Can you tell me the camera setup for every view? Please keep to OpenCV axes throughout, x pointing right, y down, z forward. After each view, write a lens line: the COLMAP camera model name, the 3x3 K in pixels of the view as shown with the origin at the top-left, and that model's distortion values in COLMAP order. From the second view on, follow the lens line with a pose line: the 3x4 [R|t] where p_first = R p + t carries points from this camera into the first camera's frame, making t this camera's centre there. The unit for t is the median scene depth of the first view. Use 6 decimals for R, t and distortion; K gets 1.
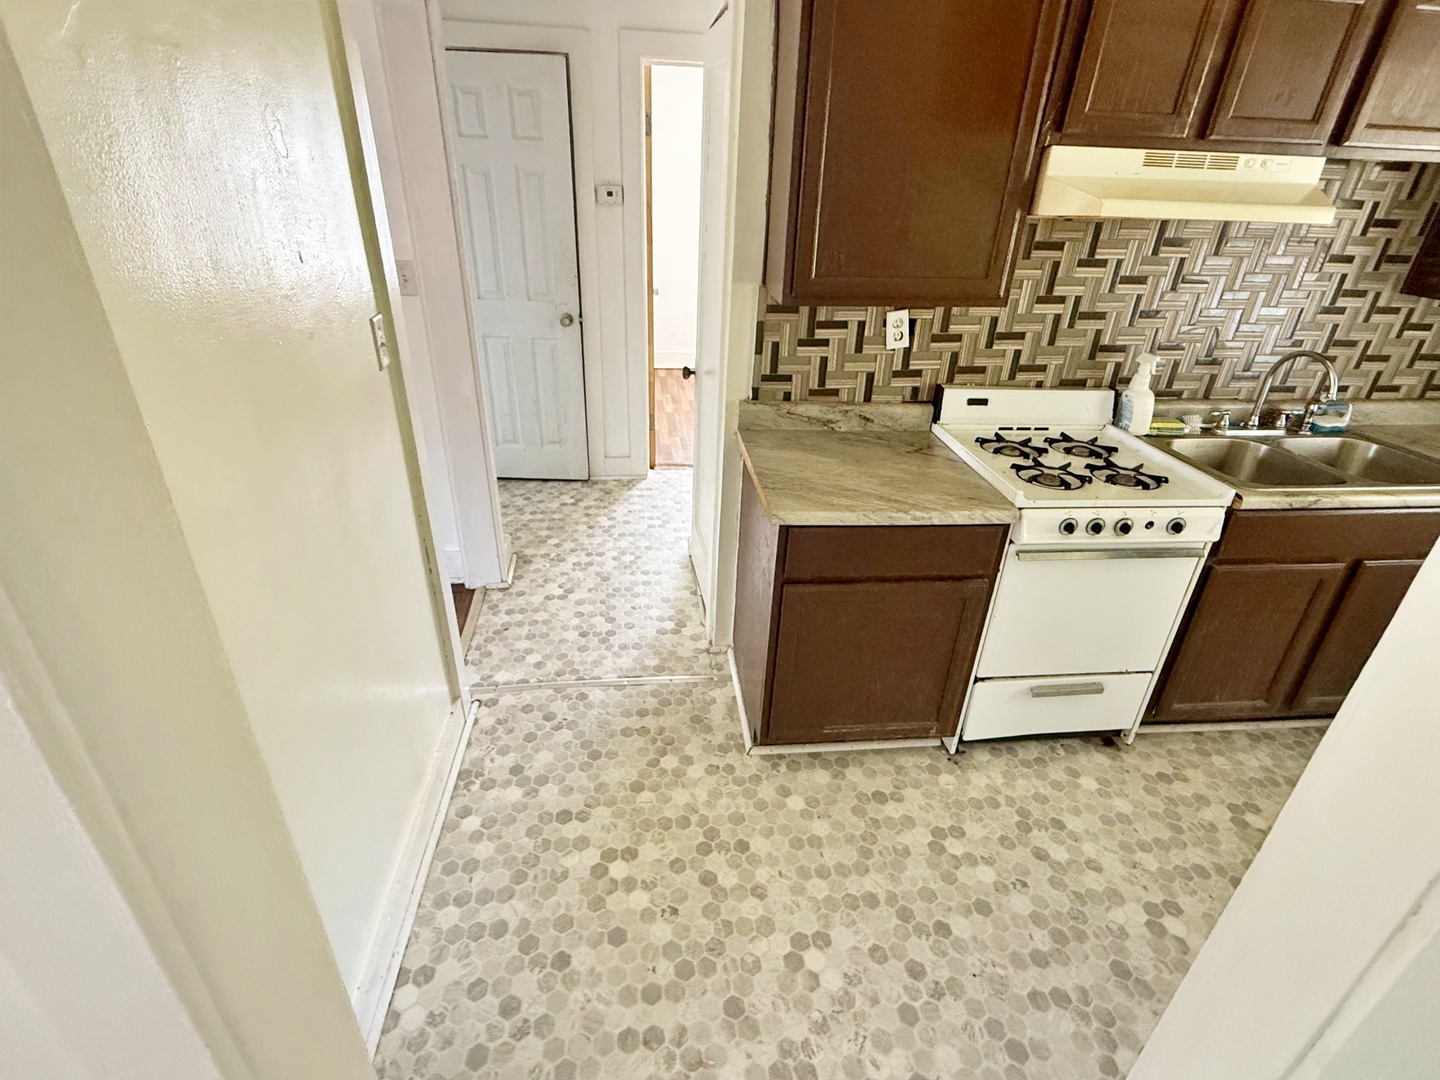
lens RADIAL K [[693.2, 0, 723.5], [0, 693.2, 534.8], [0, 0, 1]] dist [0.002383, -0.000449]
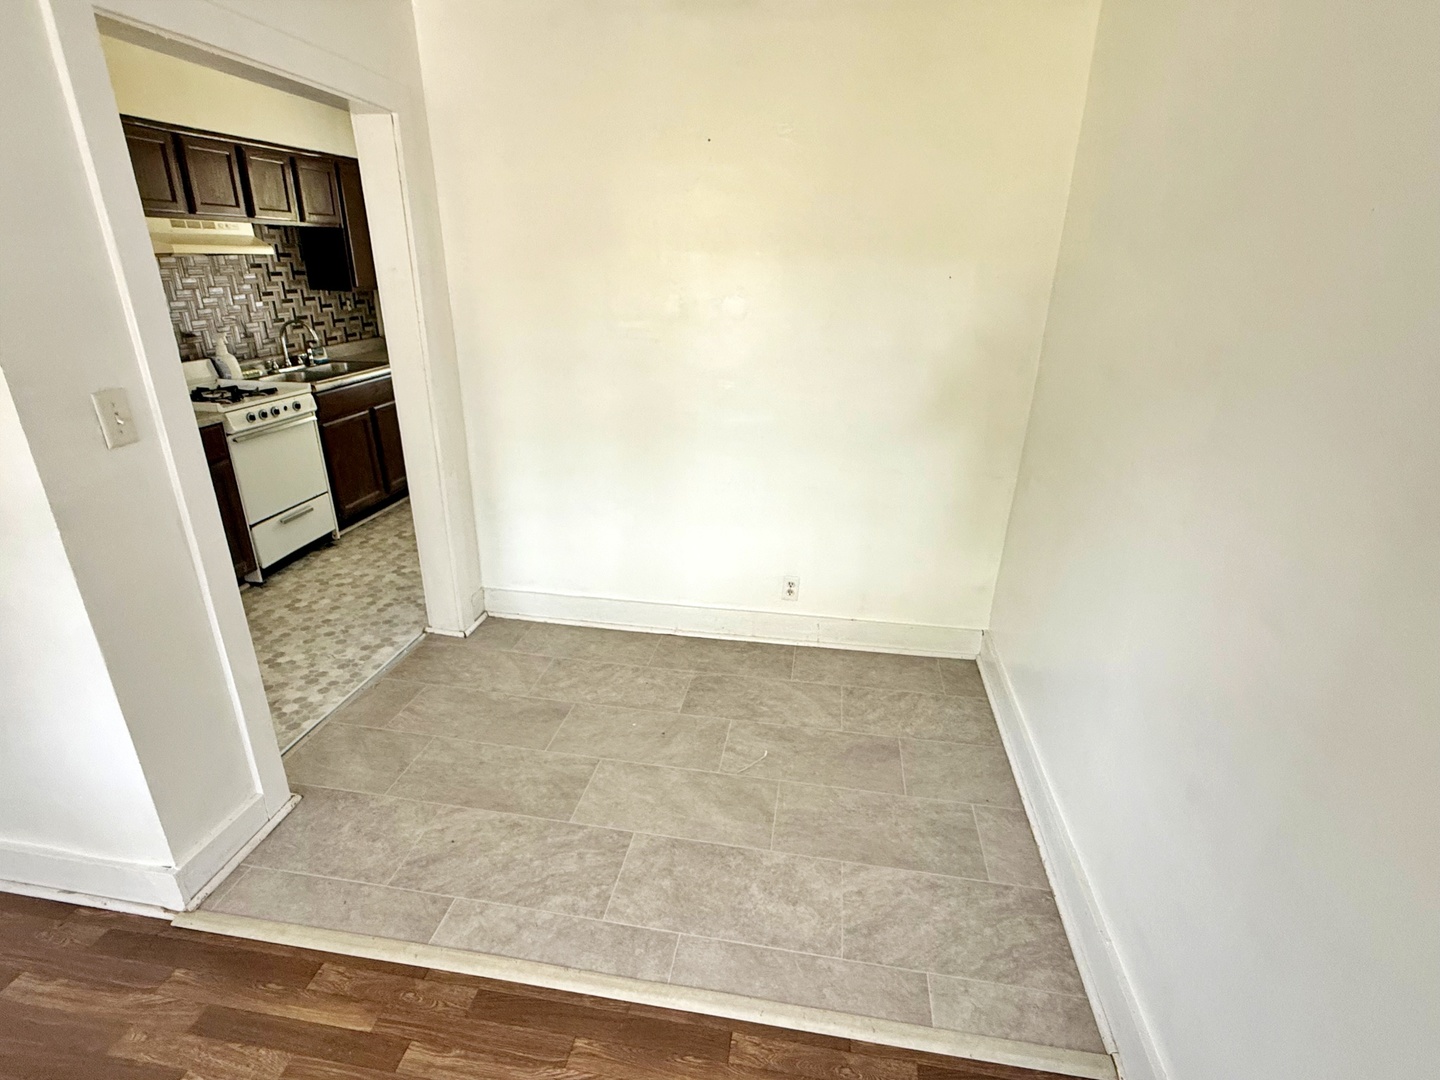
lens RADIAL K [[693.2, 0, 714.2], [0, 693.2, 536.9], [0, 0, 1]] dist [0.002383, -0.000449]
pose [[0.264430, -0.387161, 0.883280, -0.807274], [0.435539, 0.865102, 0.248805, 0.295634], [-0.860455, 0.318911, 0.397383, -0.599113]]
